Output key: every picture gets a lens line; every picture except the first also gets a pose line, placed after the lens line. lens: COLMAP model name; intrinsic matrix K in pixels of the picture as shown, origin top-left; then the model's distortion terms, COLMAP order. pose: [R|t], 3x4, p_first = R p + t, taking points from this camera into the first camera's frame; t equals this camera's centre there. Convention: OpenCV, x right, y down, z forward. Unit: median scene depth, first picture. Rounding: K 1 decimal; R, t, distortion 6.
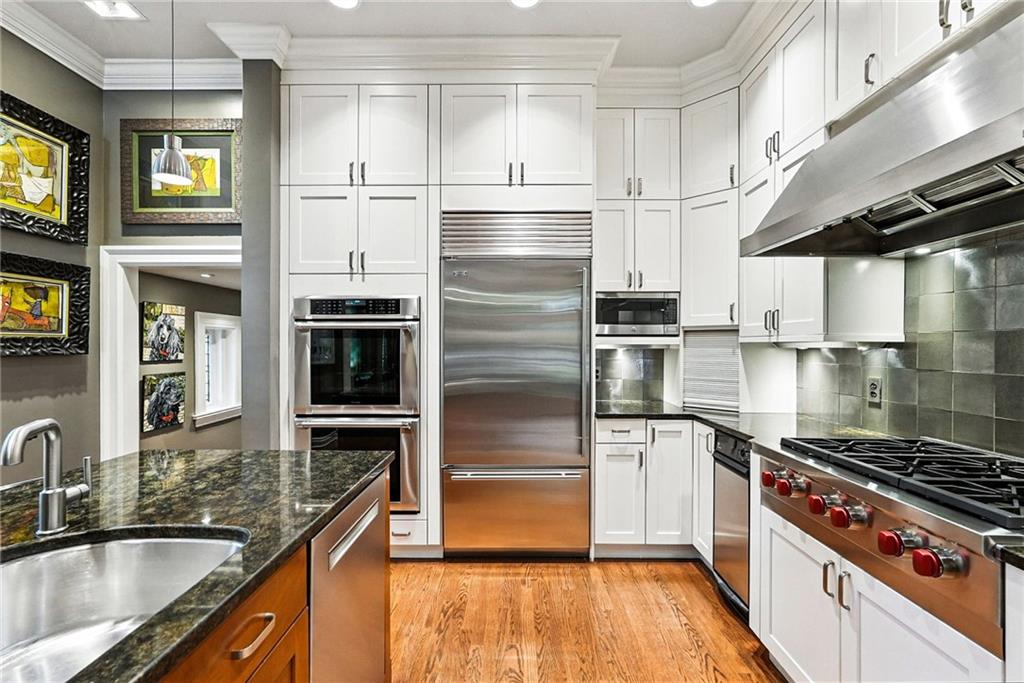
lens RADIAL K [[455.9, 0, 512.3], [0, 455.9, 346.8], [0, 0, 1]] dist [-0.009770, 0.003893]
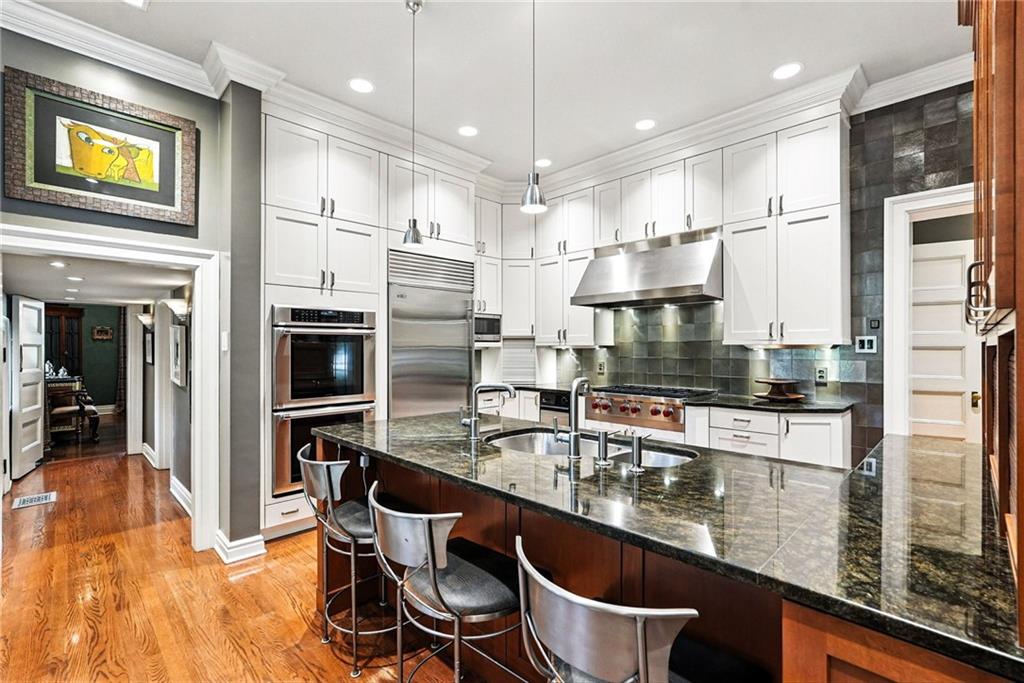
lens RADIAL K [[455.9, 0, 516.6], [0, 455.9, 343.5], [0, 0, 1]] dist [-0.009770, 0.003893]
pose [[0.698069, 0.003086, 0.716024, -0.855457], [0.004877, 0.999947, -0.009065, -0.001781], [-0.716014, 0.009820, 0.698017, -0.210781]]
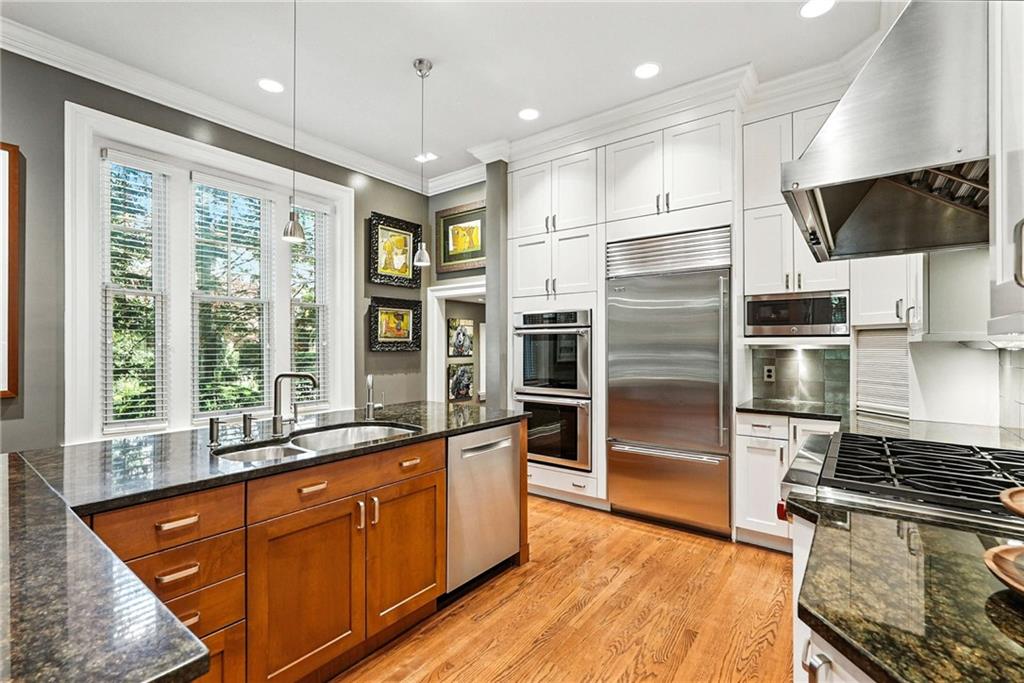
lens RADIAL K [[455.9, 0, 514.0], [0, 455.9, 342.6], [0, 0, 1]] dist [-0.009770, 0.003893]
pose [[0.802968, -0.004199, -0.596008, 0.406297], [-0.001409, 0.999959, -0.008943, 0.000523], [0.596021, 0.008021, 0.802929, -0.199470]]
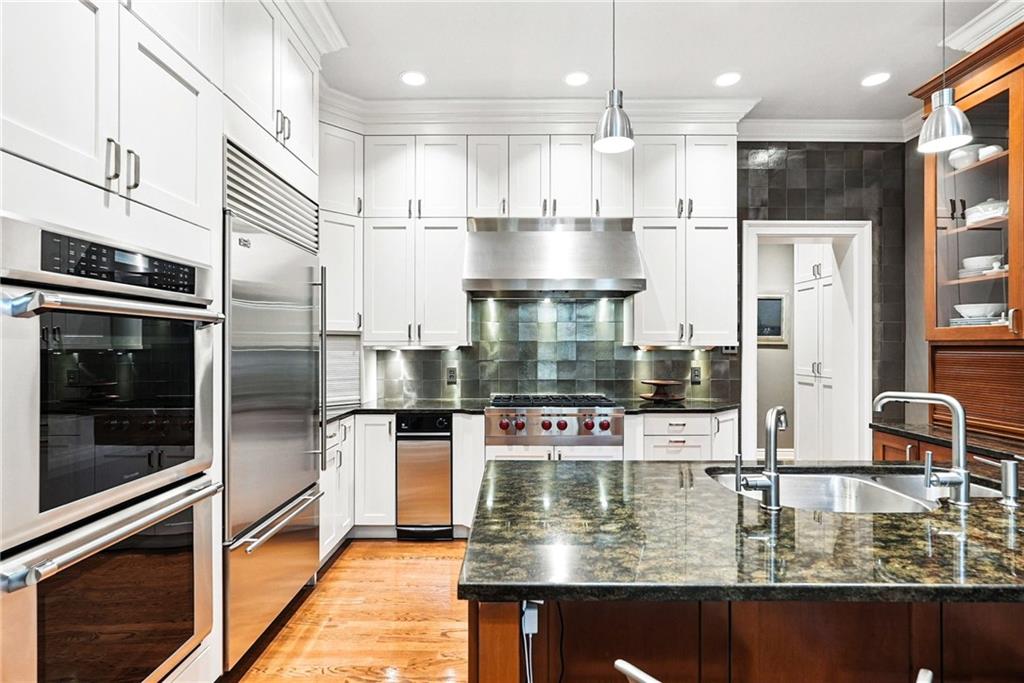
lens RADIAL K [[498.5, 0, 515.3], [0, 498.5, 343.0], [0, 0, 1]] dist [-0.003959, 0.001936]
pose [[-0.010929, 0.006802, 0.999917, -0.839871], [0.004467, 0.999967, -0.006754, -0.006611], [-0.999930, 0.004392, -0.010959, 0.607746]]
